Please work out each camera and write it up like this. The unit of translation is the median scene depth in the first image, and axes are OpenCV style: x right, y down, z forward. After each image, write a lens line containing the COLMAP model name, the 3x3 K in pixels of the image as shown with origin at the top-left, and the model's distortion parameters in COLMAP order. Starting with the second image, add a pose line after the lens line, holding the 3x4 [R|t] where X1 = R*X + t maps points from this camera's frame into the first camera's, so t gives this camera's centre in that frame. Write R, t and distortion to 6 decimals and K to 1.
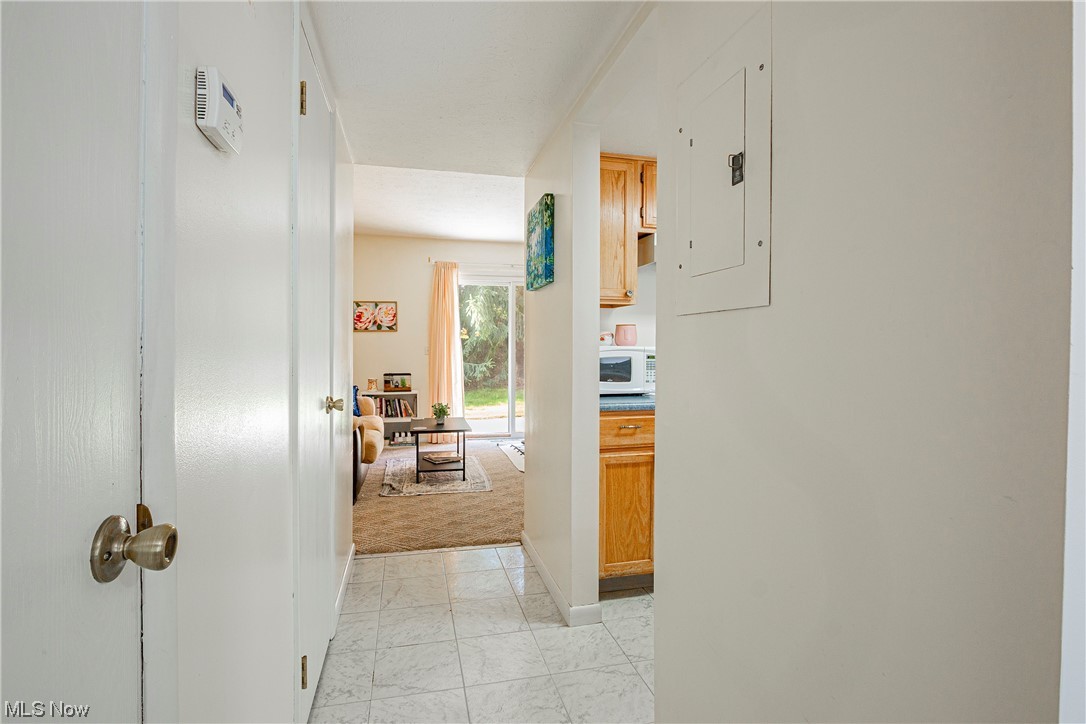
lens RADIAL K [[534.6, 0, 537.8], [0, 534.6, 358.7], [0, 0, 1]] dist [-0.049462, 0.000342]
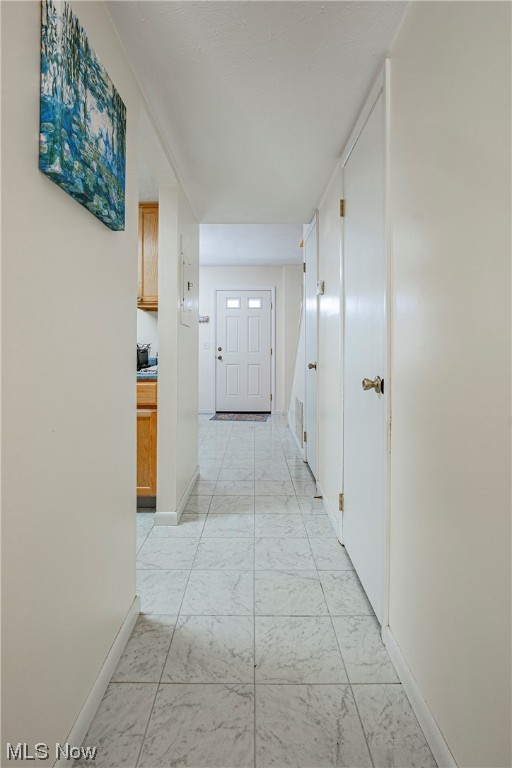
lens RADIAL K [[358.8, 0, 256.6], [0, 358.8, 353.2], [0, 0, 1]] dist [-0.024116, 0.000307]
pose [[-0.973258, -0.010379, 0.229480, -0.101087], [-0.003515, 0.999535, 0.030299, 0.001769], [-0.229688, 0.028682, -0.972842, 0.535214]]
